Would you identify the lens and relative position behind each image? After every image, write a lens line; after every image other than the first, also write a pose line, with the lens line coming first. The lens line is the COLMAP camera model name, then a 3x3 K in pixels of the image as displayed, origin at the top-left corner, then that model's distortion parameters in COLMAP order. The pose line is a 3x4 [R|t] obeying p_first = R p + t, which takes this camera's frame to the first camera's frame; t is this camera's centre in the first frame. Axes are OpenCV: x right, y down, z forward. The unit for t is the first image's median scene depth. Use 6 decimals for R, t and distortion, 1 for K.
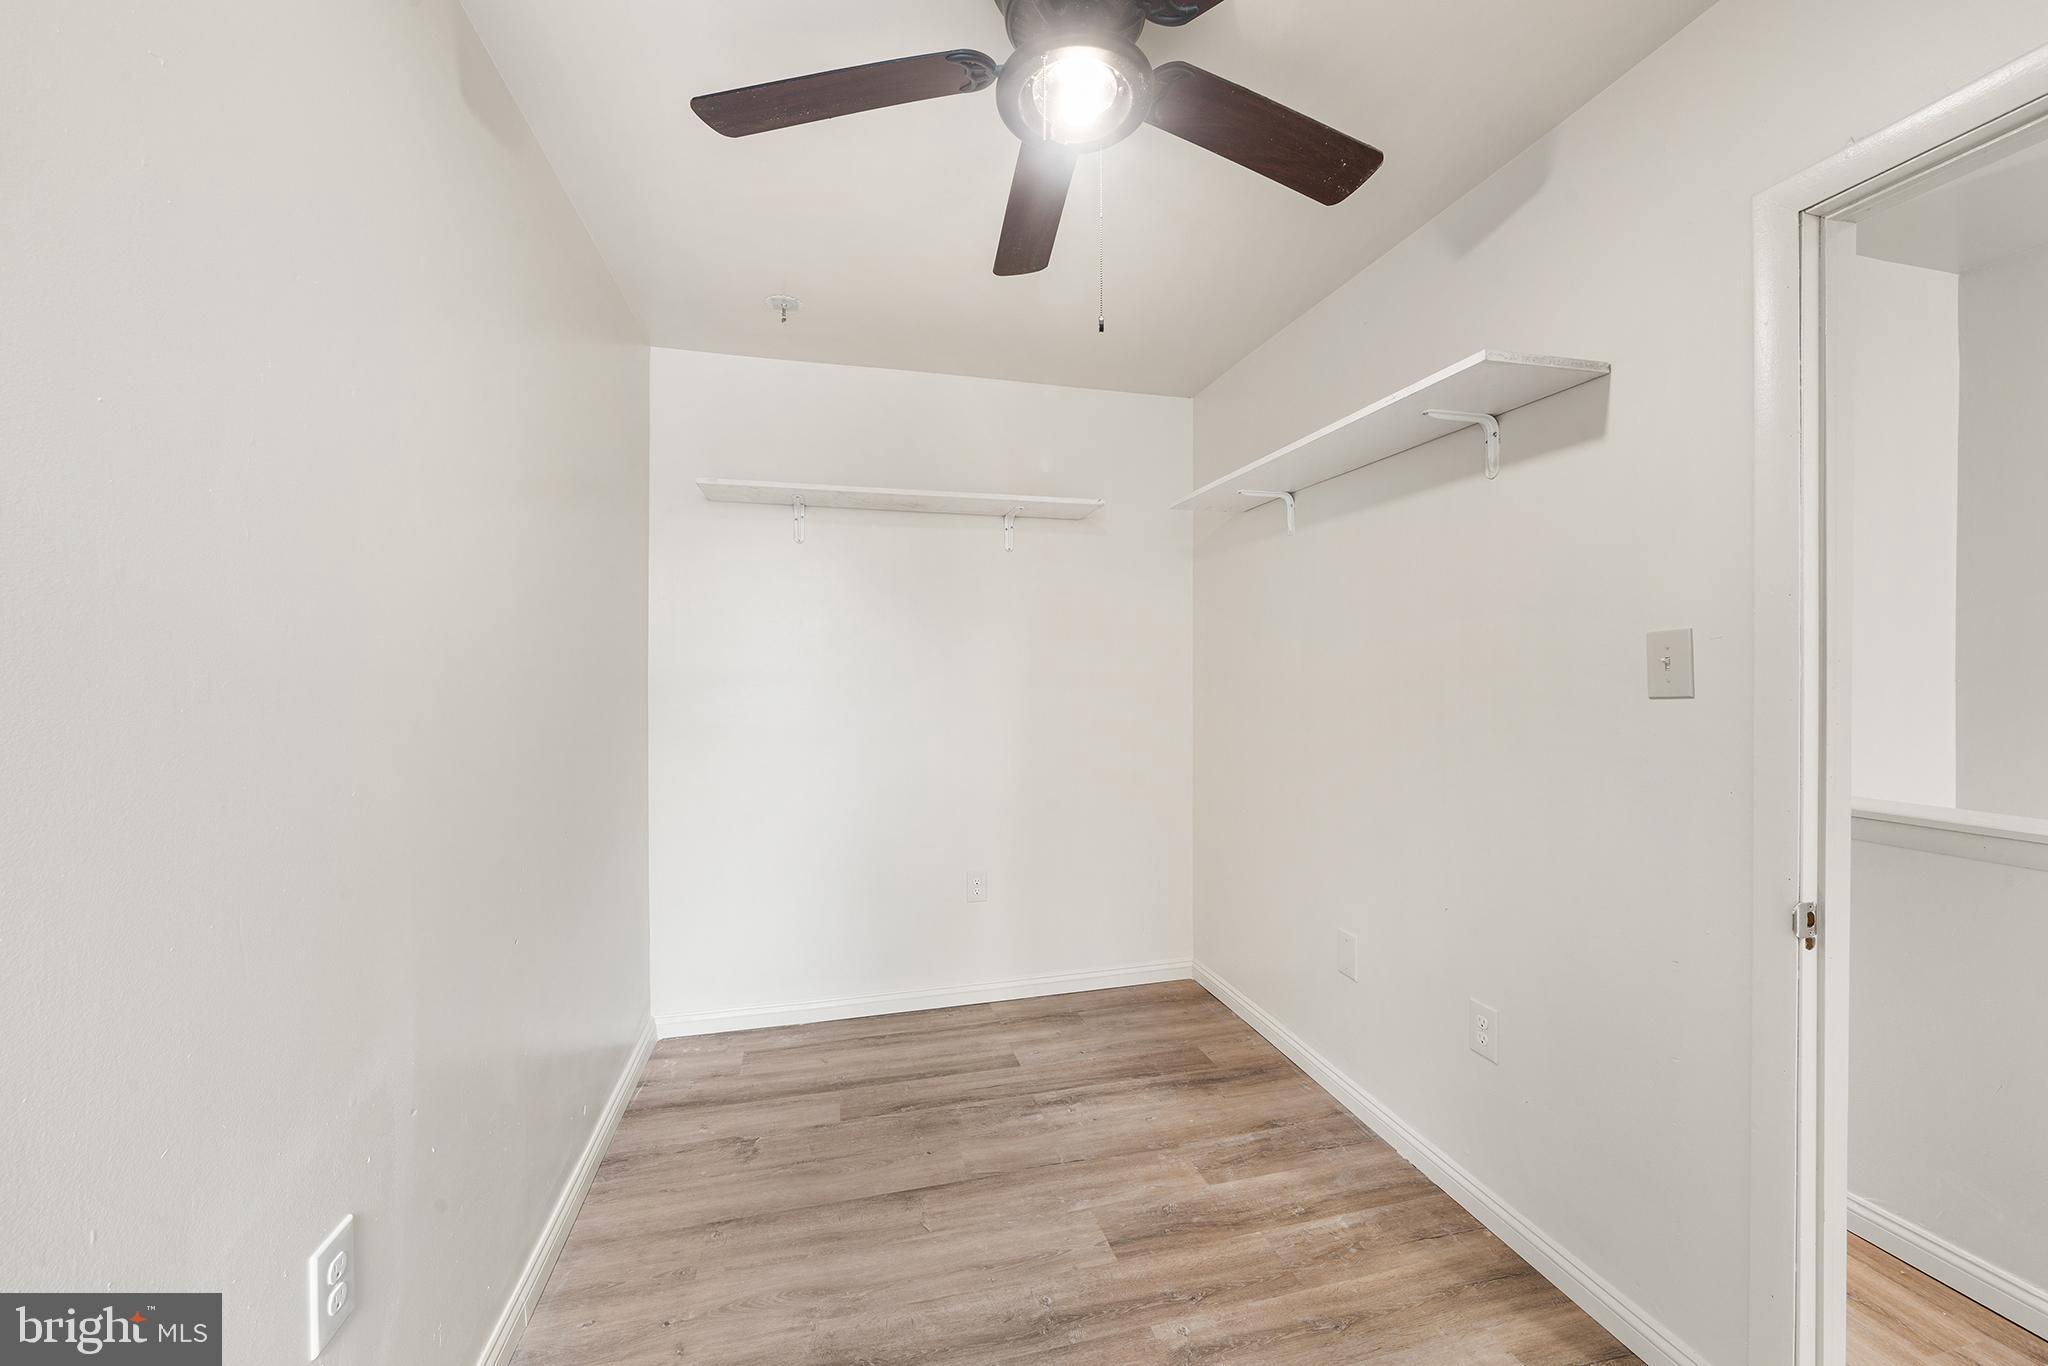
lens RADIAL K [[763.3, 0, 1025.7], [0, 763.3, 674.8], [0, 0, 1]] dist [0.001117, 0.000087]
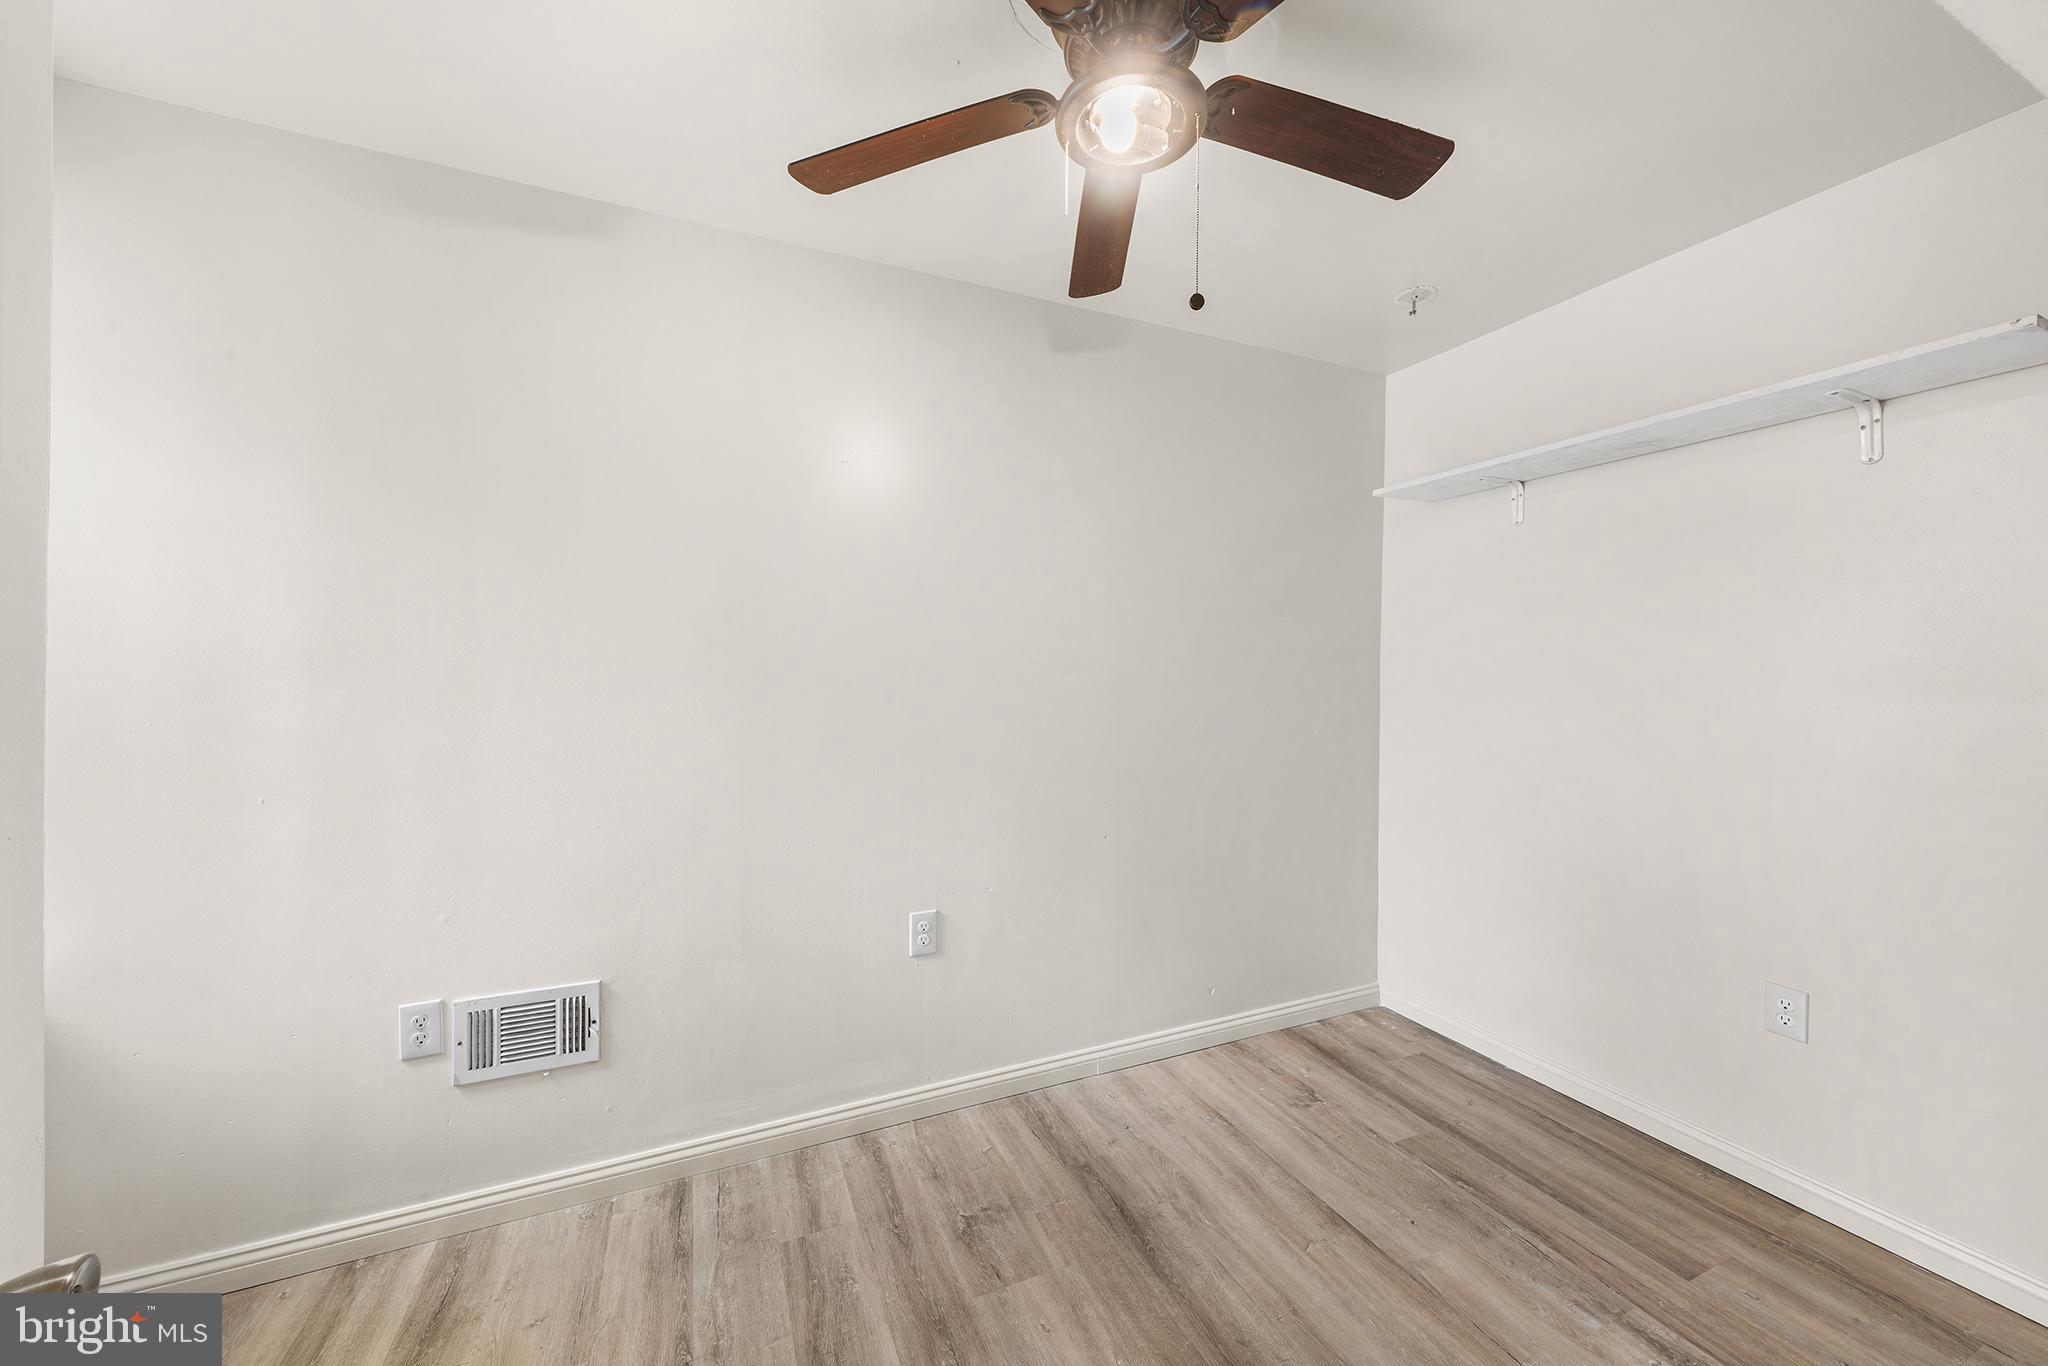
lens RADIAL K [[763.3, 0, 1025.7], [0, 763.3, 674.8], [0, 0, 1]] dist [0.001117, 0.000087]
pose [[0.164223, 0.006495, -0.986402, 0.595684], [-0.007124, 0.999960, 0.005399, 0.015852], [0.986397, 0.006140, 0.164263, 0.406339]]
